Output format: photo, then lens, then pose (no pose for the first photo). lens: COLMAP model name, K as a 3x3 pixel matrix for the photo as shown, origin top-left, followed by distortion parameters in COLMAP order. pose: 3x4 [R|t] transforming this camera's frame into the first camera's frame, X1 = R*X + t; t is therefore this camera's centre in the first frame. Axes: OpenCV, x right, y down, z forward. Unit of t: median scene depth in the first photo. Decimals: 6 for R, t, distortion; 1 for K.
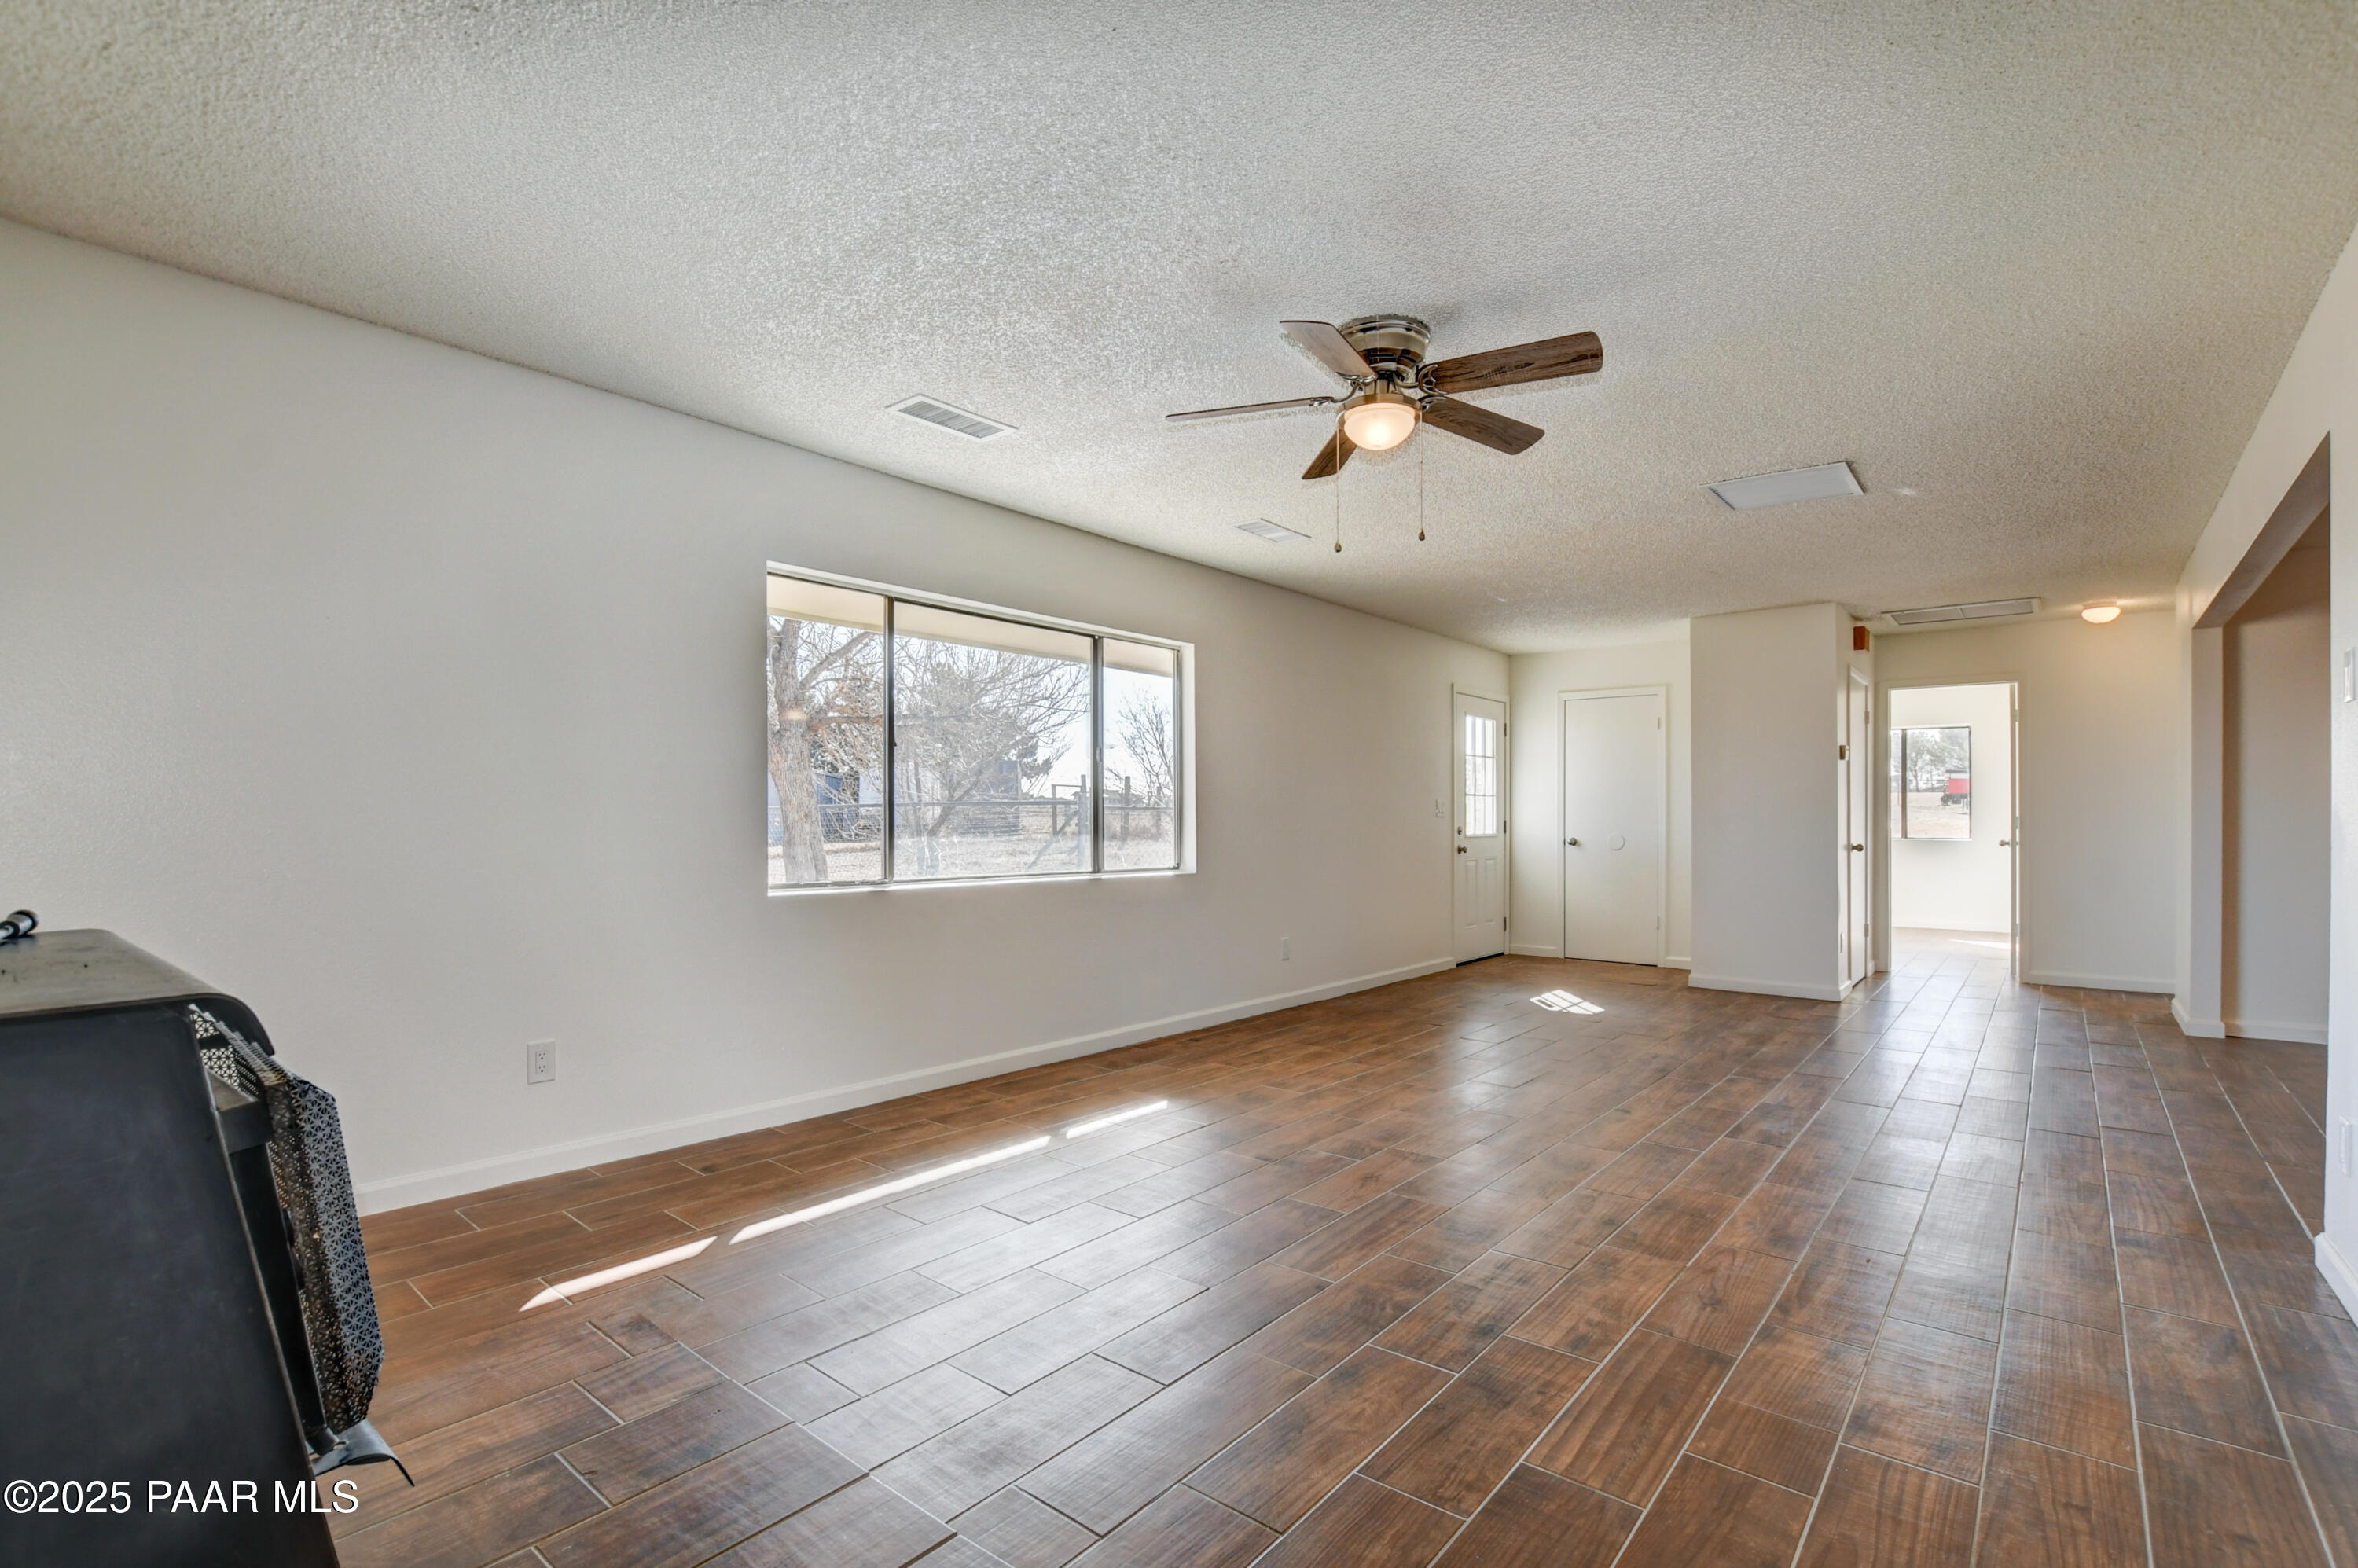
lens RADIAL K [[1043.4, 0, 1214.5], [0, 1043.4, 824.9], [0, 0, 1]] dist [-0.019769, 0.000337]
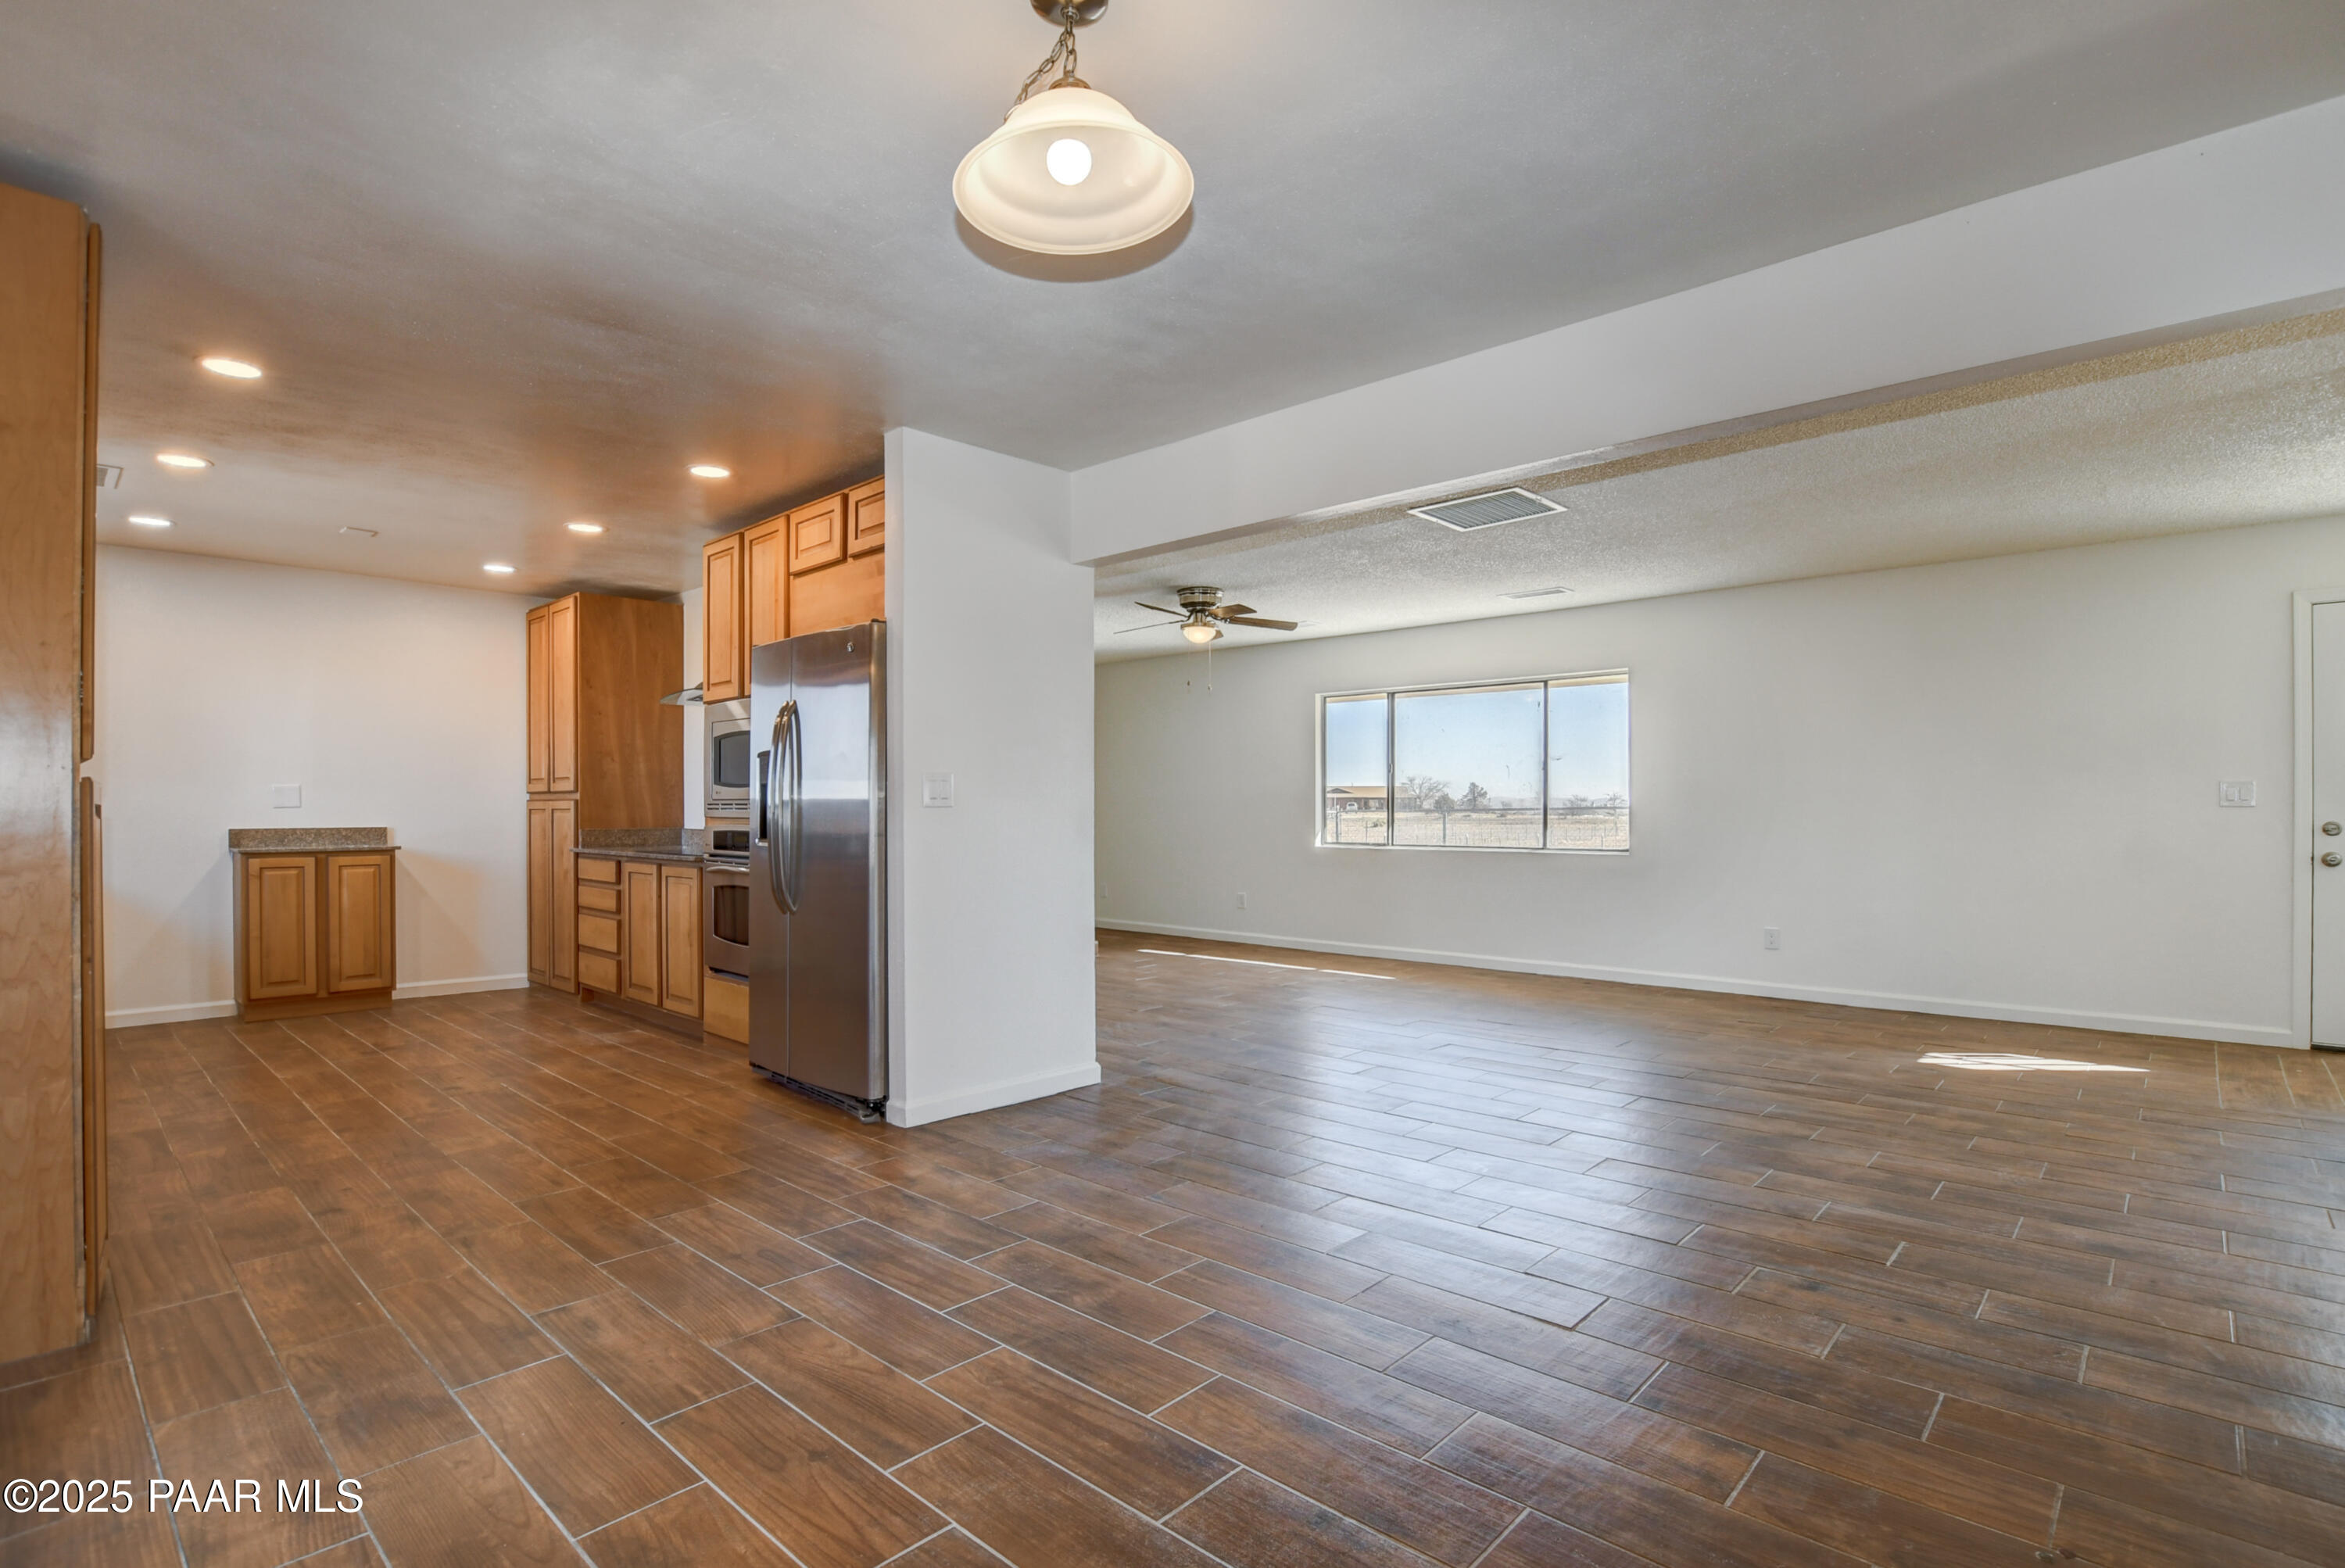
lens RADIAL K [[1097.2, 0, 1175.1], [0, 1097.2, 812.9], [0, 0, 1]] dist [-0.022825, 0.000279]
pose [[-0.067628, -0.002524, -0.997707, 1.537562], [-0.008645, 0.999961, -0.001944, 0.006123], [0.997673, 0.008494, -0.067647, 0.640394]]
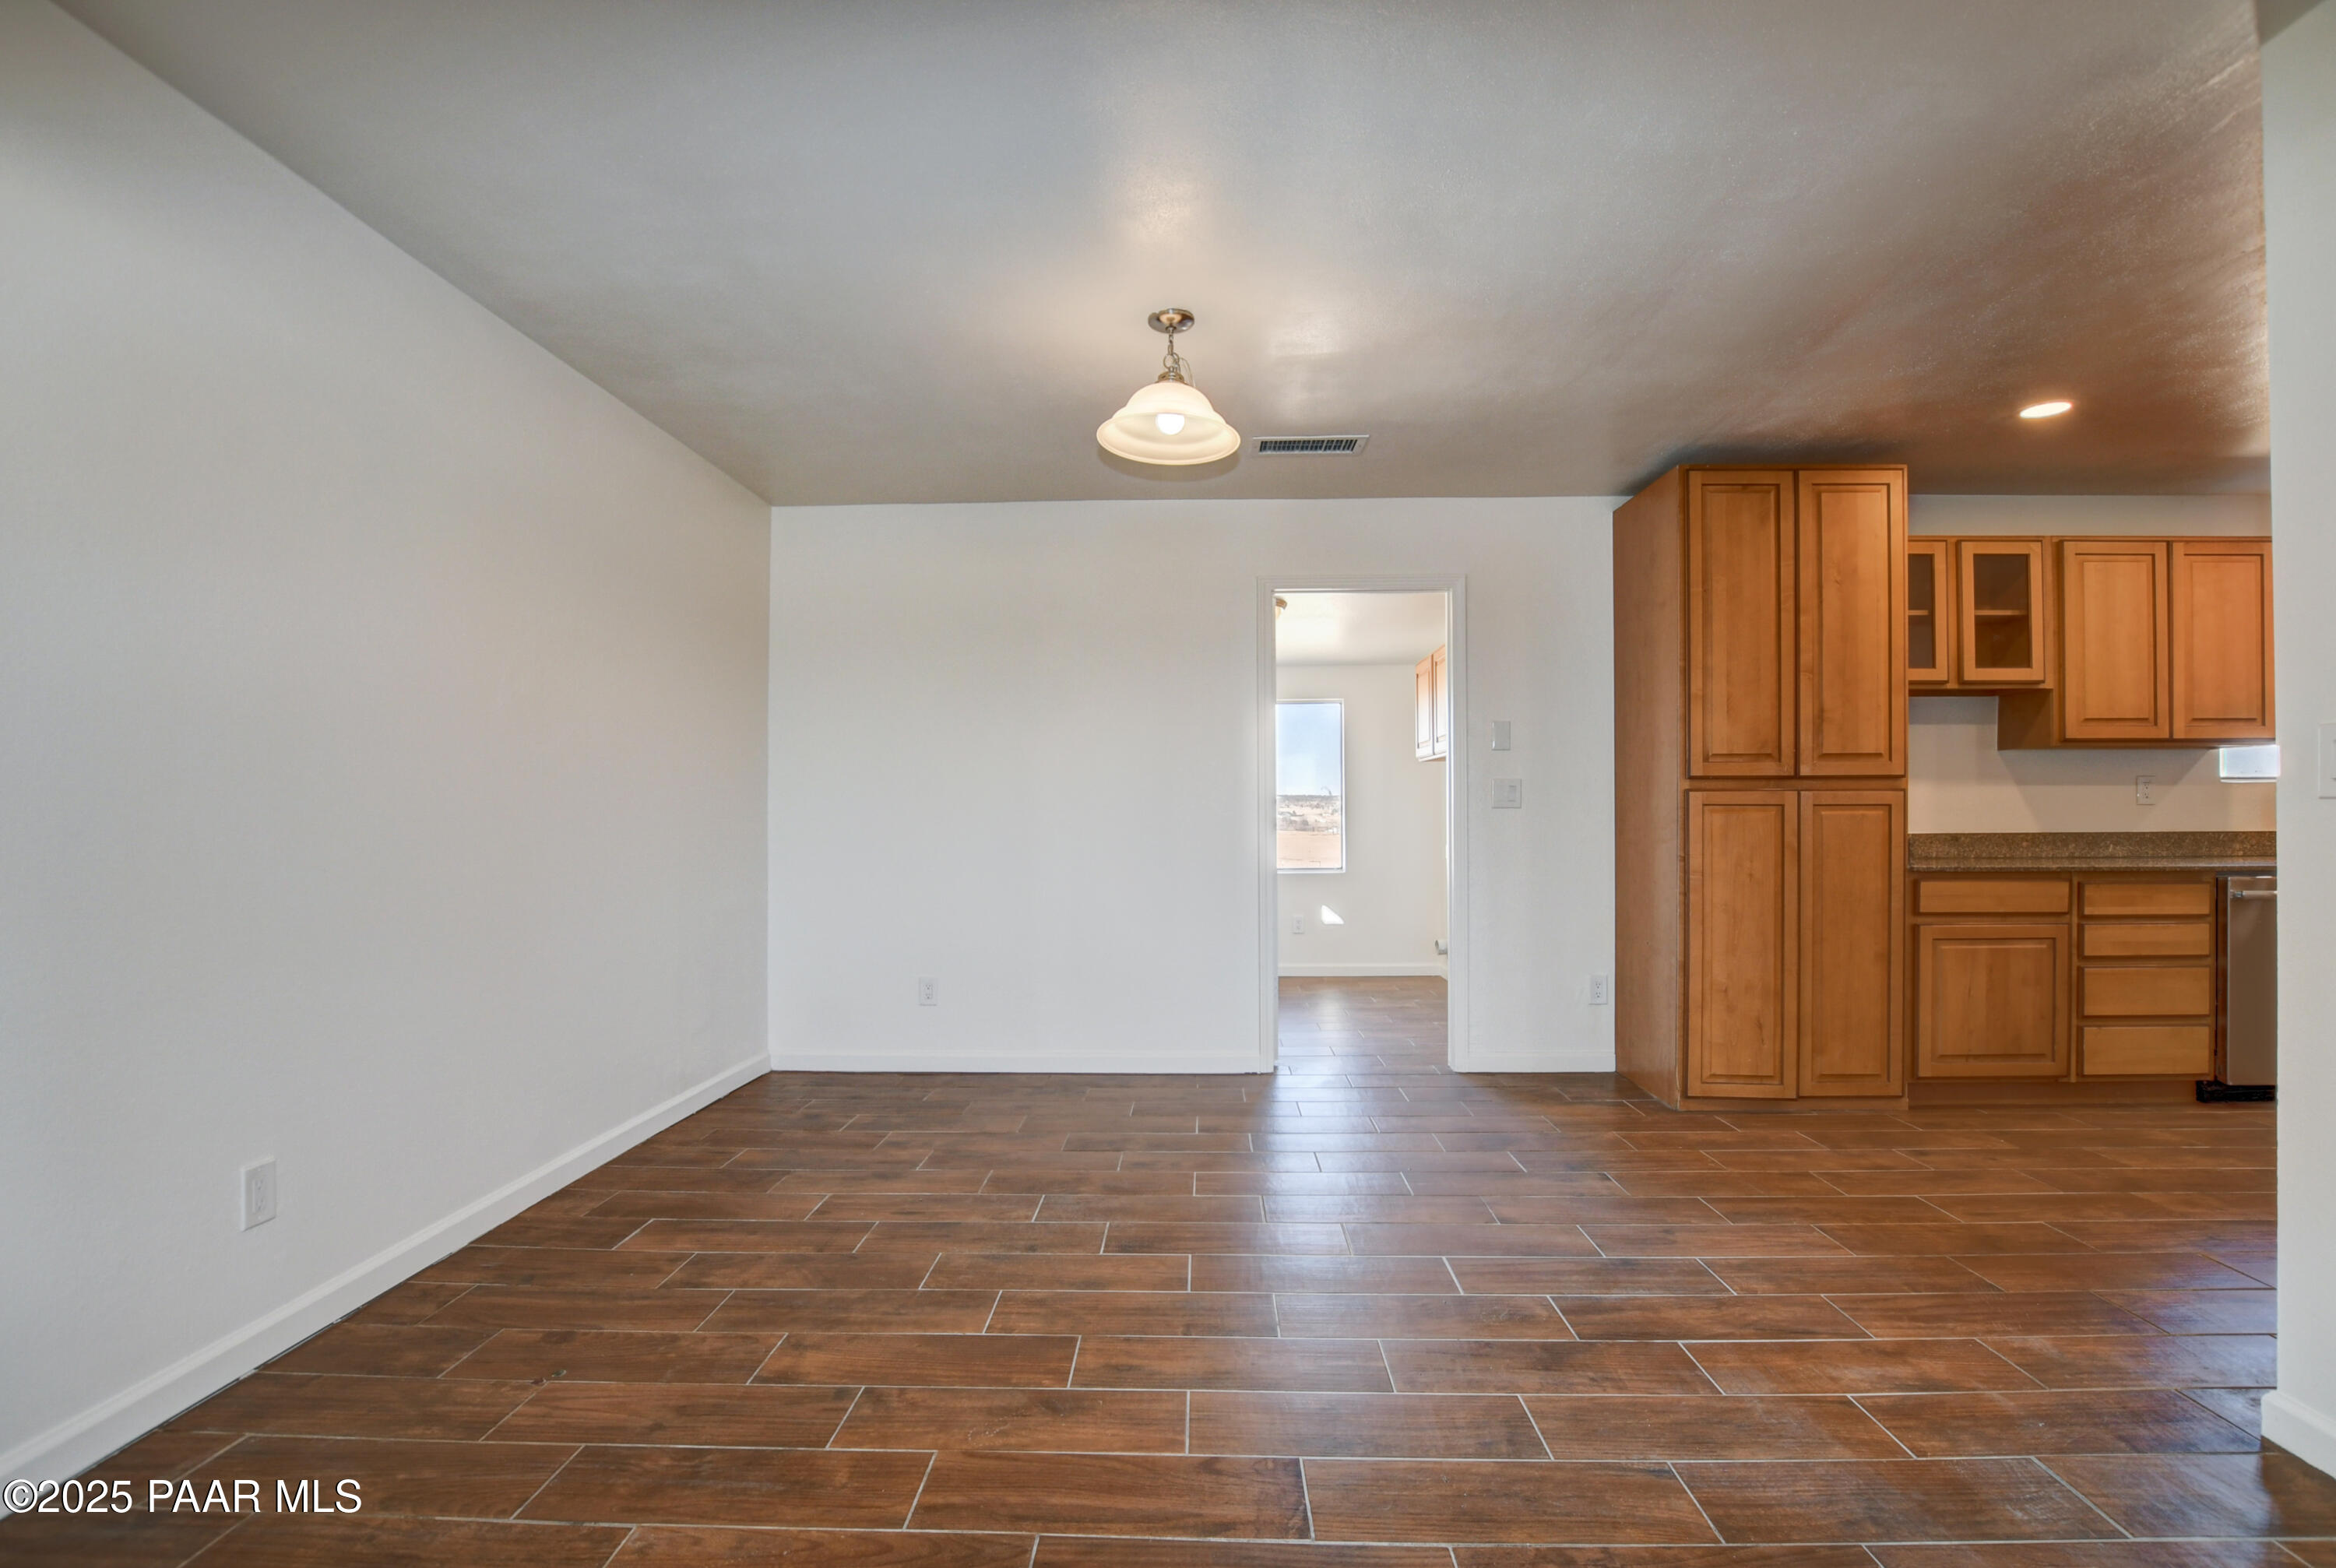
lens RADIAL K [[1090.4, 0, 1162.7], [0, 1090.4, 808.2], [0, 0, 1]] dist [-0.028781, 0.000344]
pose [[-0.603440, -0.001490, 0.797407, 0.678300], [0.009306, 0.999917, 0.008912, -0.004019], [-0.797354, 0.012799, -0.603376, 0.955183]]
